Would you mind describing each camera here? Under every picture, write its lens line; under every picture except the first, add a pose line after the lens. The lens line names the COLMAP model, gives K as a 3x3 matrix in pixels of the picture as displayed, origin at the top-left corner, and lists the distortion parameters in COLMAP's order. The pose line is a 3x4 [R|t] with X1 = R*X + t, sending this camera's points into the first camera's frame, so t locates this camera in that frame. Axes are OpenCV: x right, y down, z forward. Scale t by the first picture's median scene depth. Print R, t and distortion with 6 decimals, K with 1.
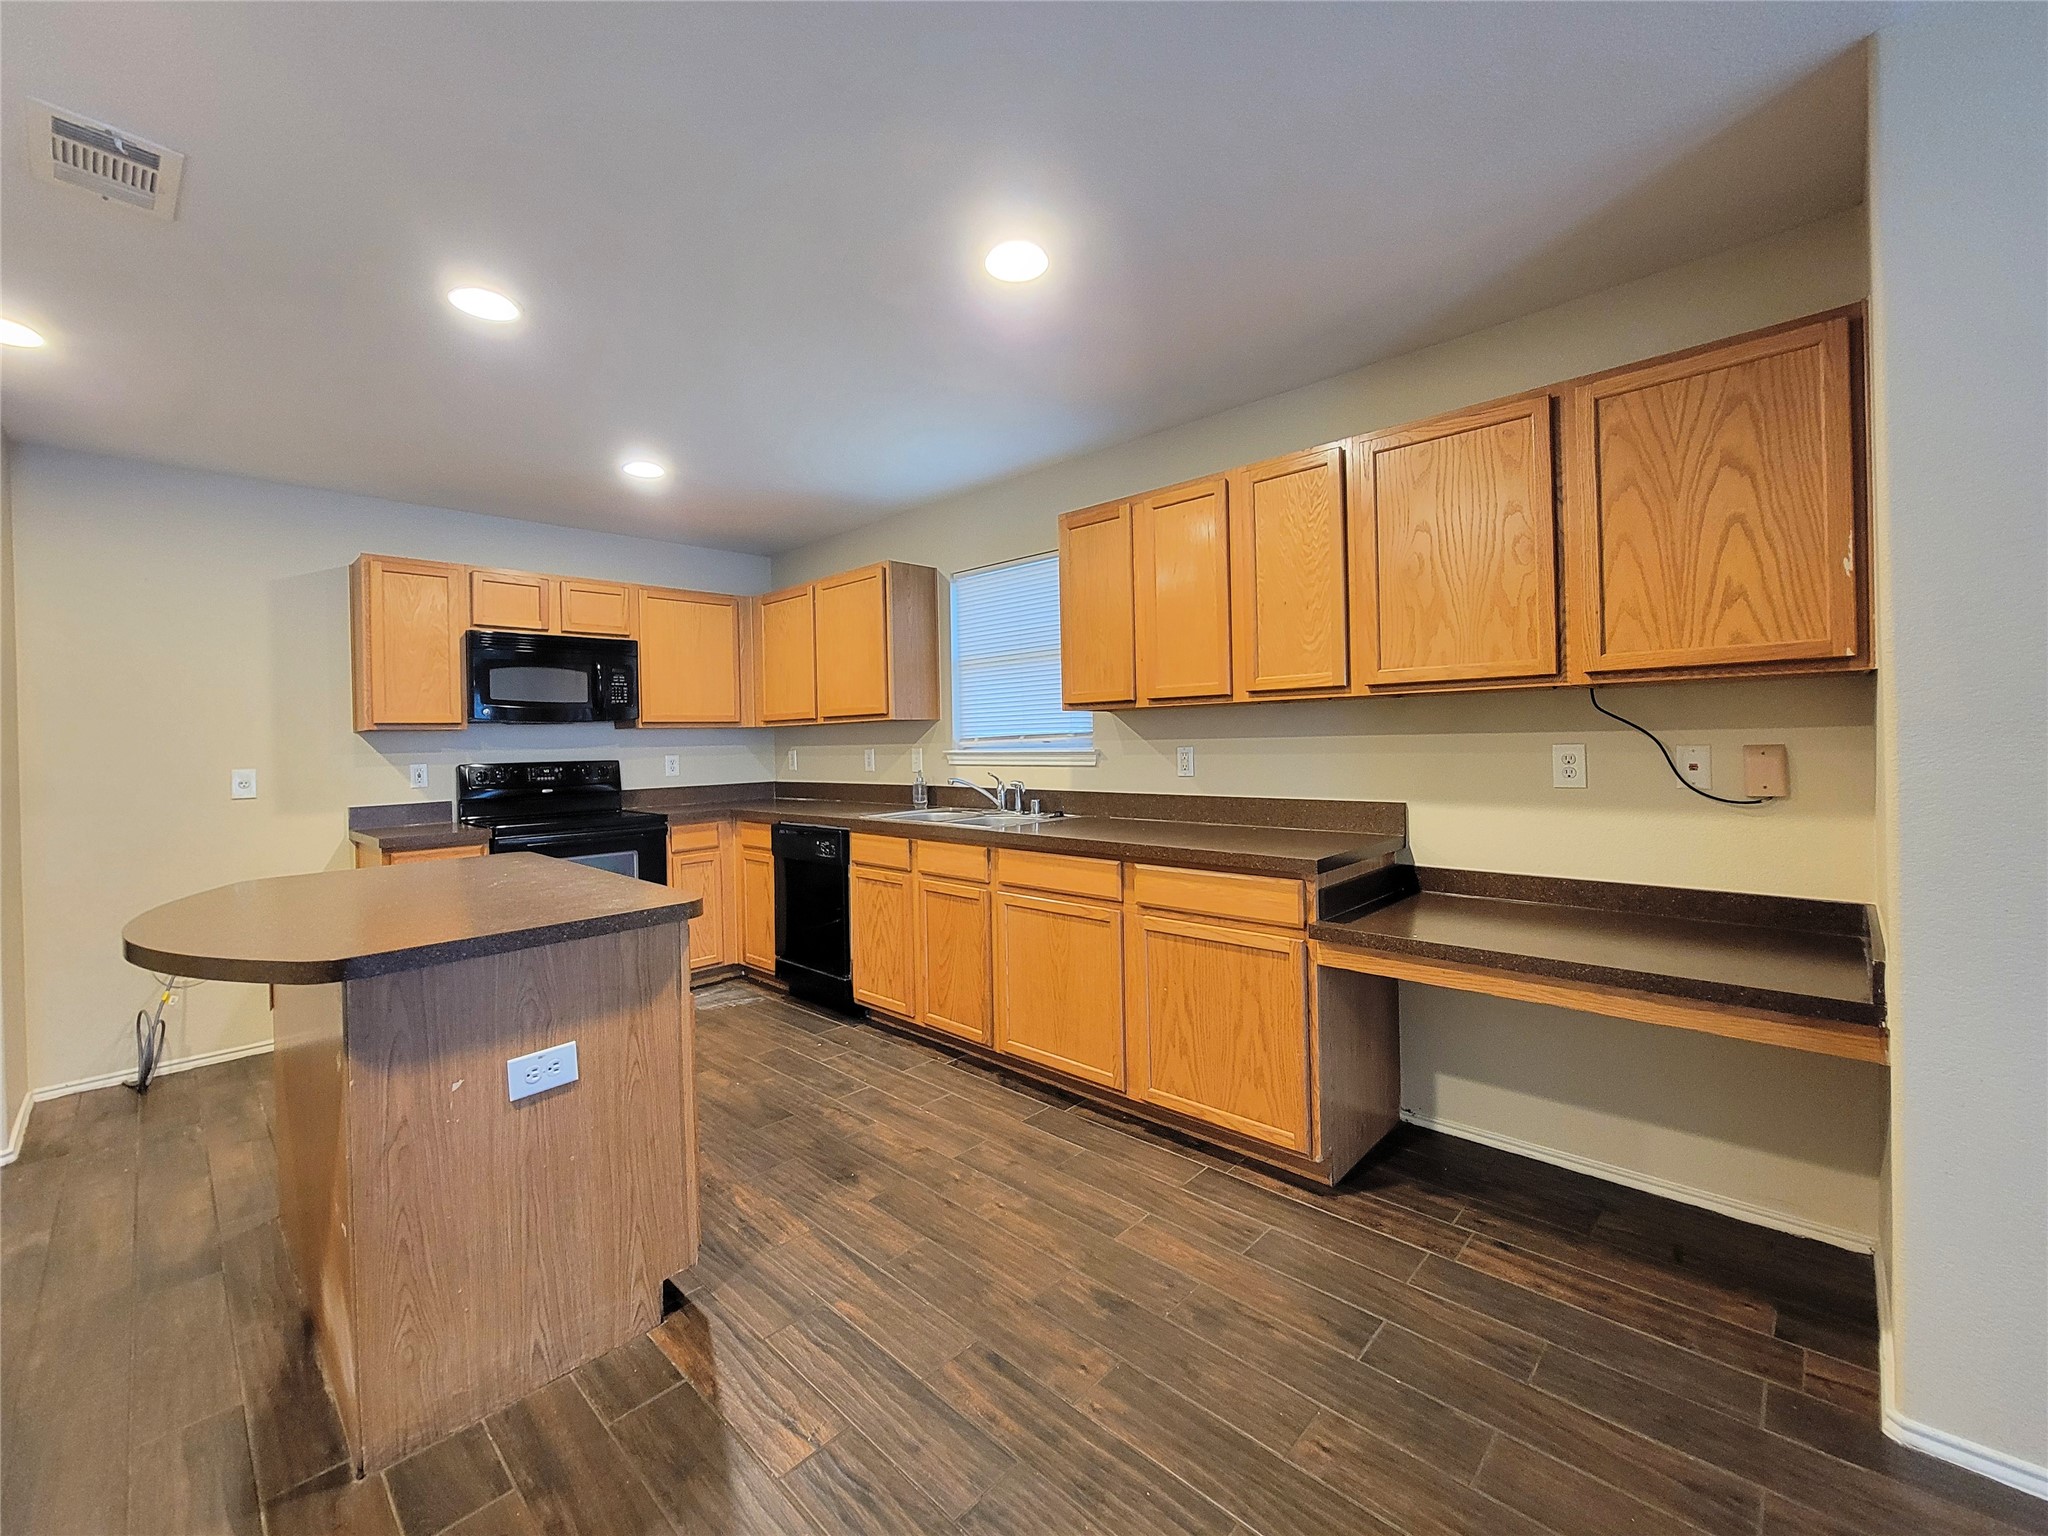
lens RADIAL K [[838.1, 0, 1014.6], [0, 838.1, 739.6], [0, 0, 1]] dist [-0.003942, 0.000036]
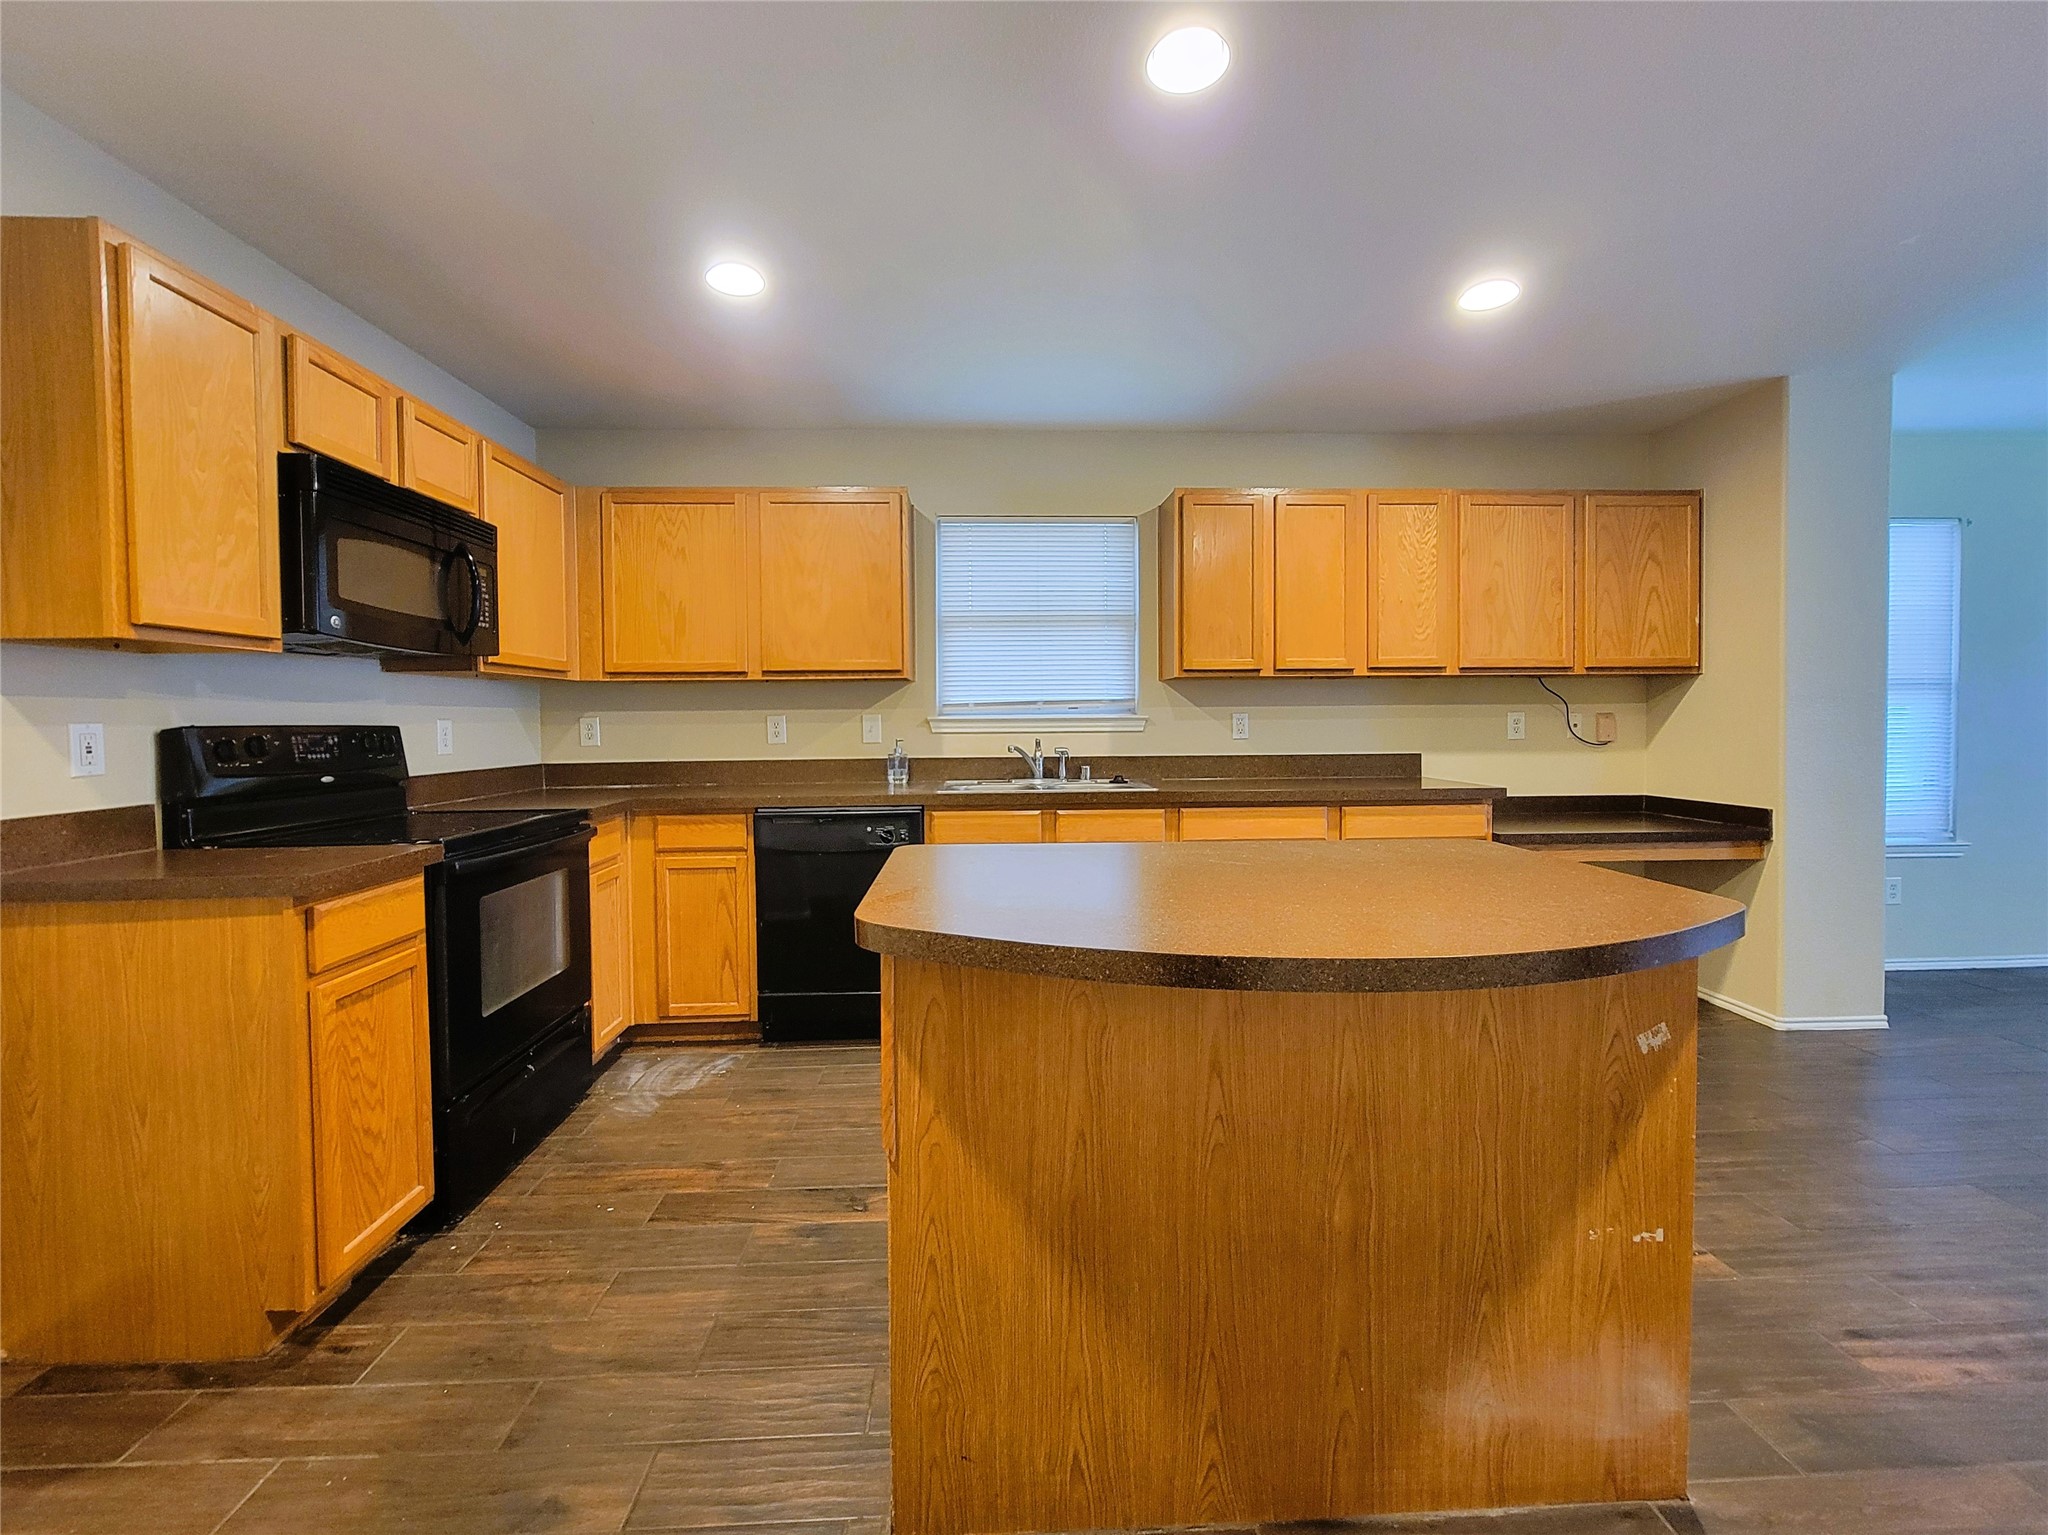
lens RADIAL K [[864.7, 0, 1016.1], [0, 864.7, 738.8], [0, 0, 1]] dist [-0.002627, 0.000106]
pose [[0.689820, 0.000380, 0.723981, -0.893331], [-0.006327, 0.999965, 0.005504, 0.040313], [-0.723954, -0.008378, 0.689798, 0.414065]]
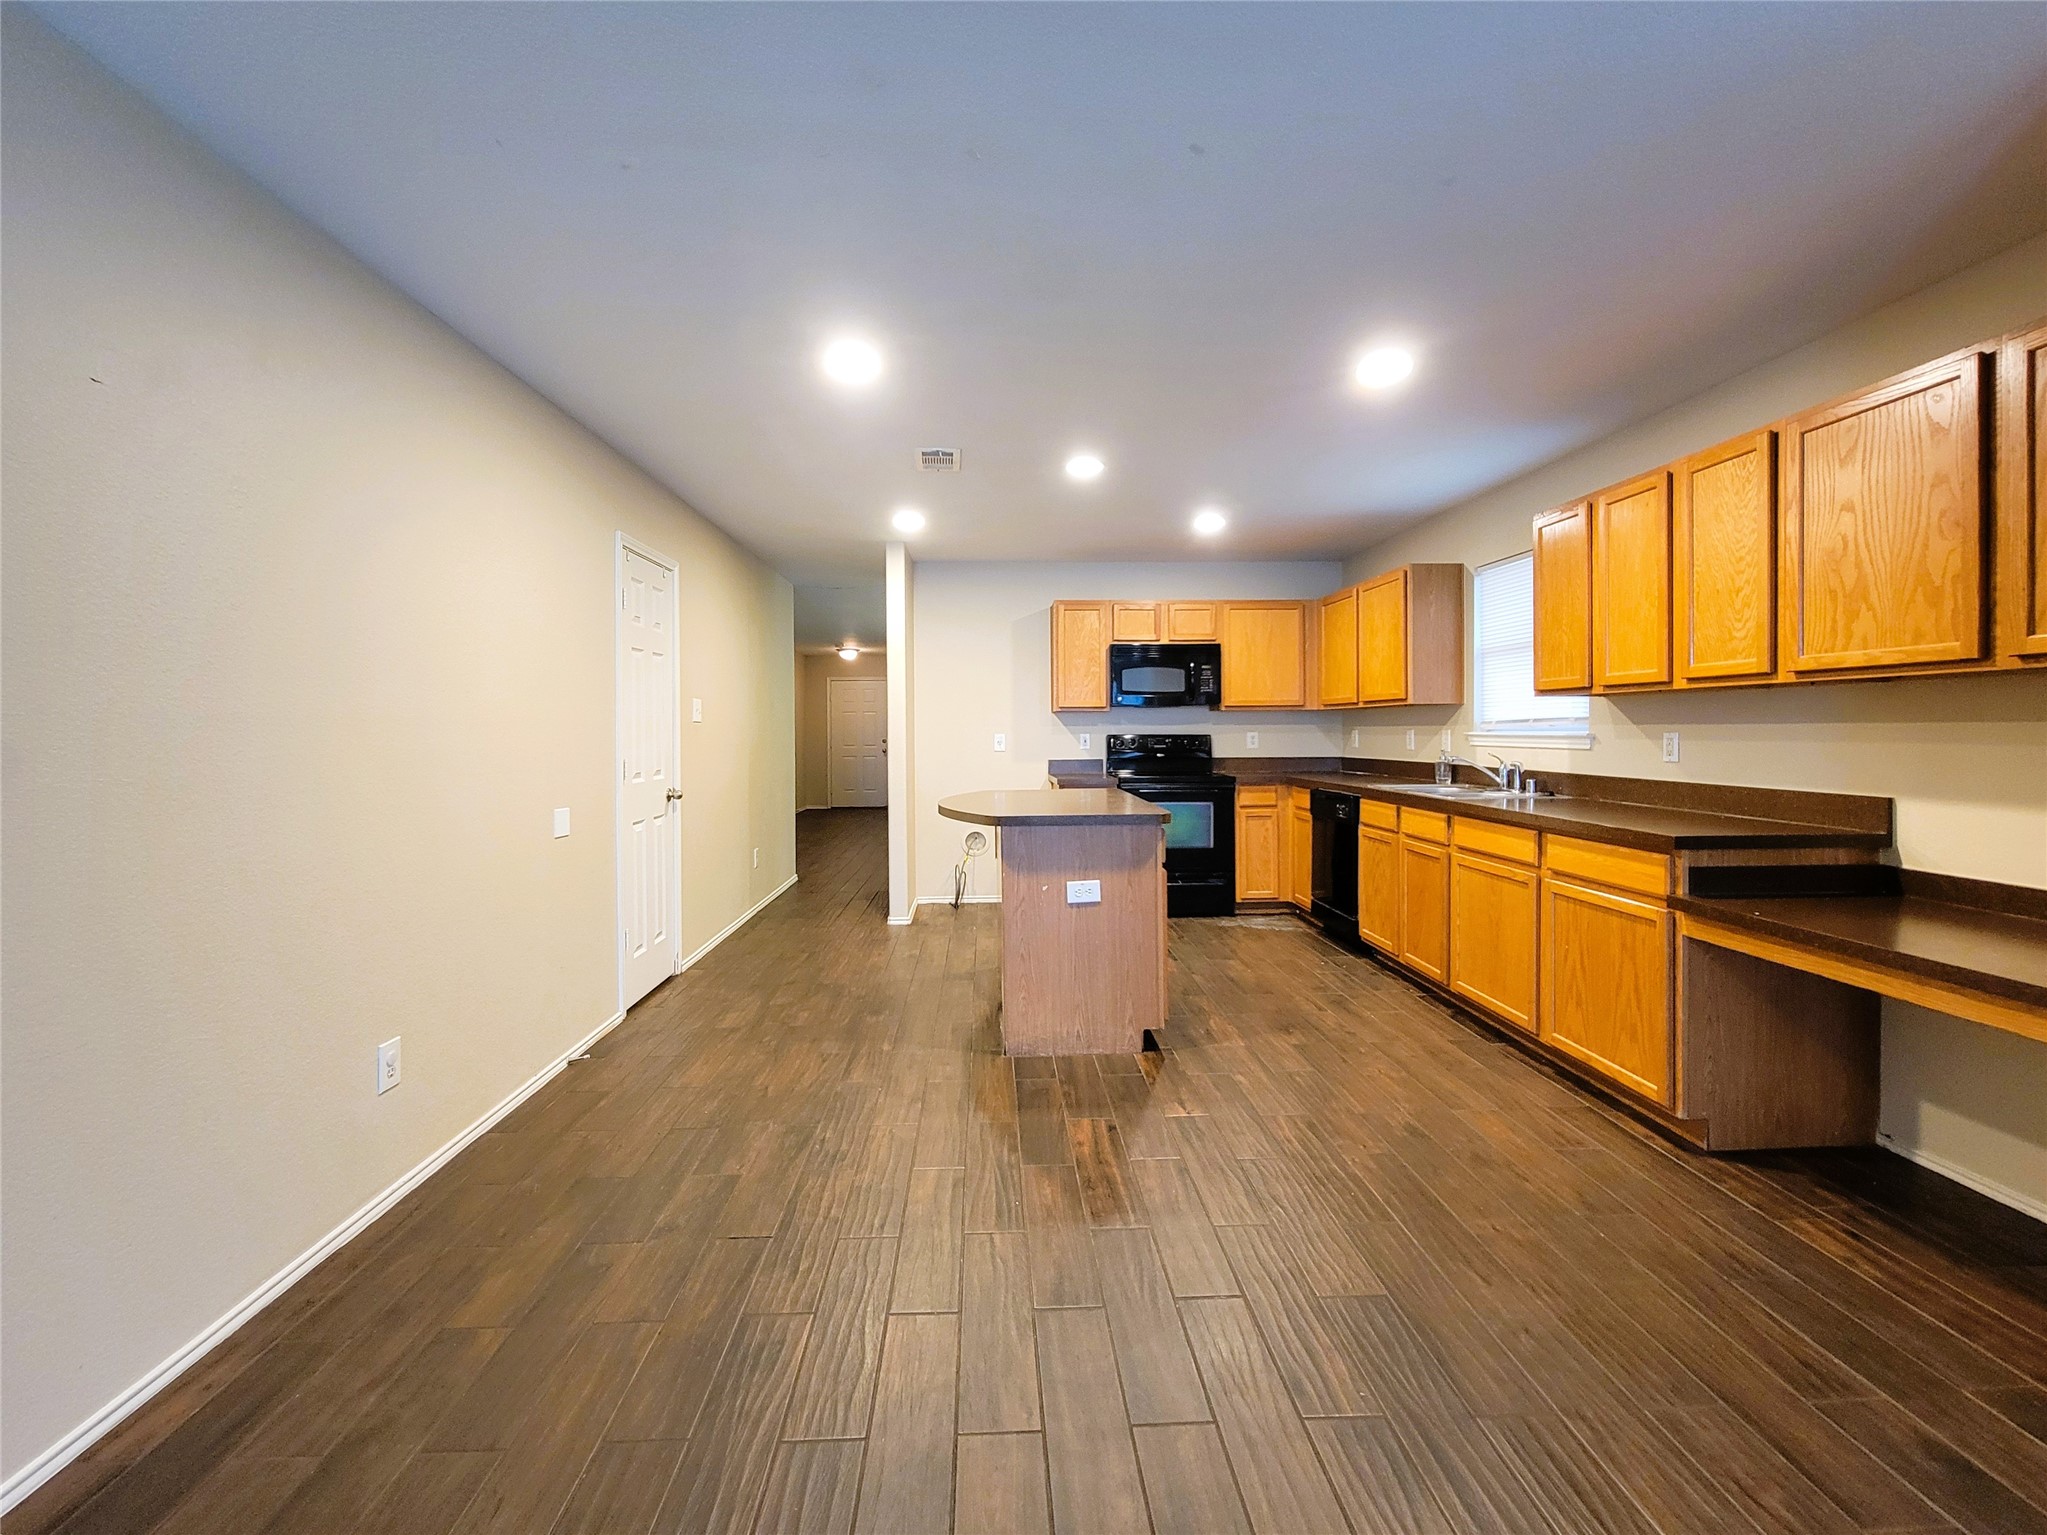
lens RADIAL K [[867.8, 0, 1012.0], [0, 867.8, 735.2], [0, 0, 1]] dist [-0.000796, -0.000144]
pose [[0.717121, 0.023101, -0.696566, 0.368045], [-0.010597, 0.999696, 0.022245, -0.002332], [0.696868, -0.008571, 0.717148, -0.283950]]
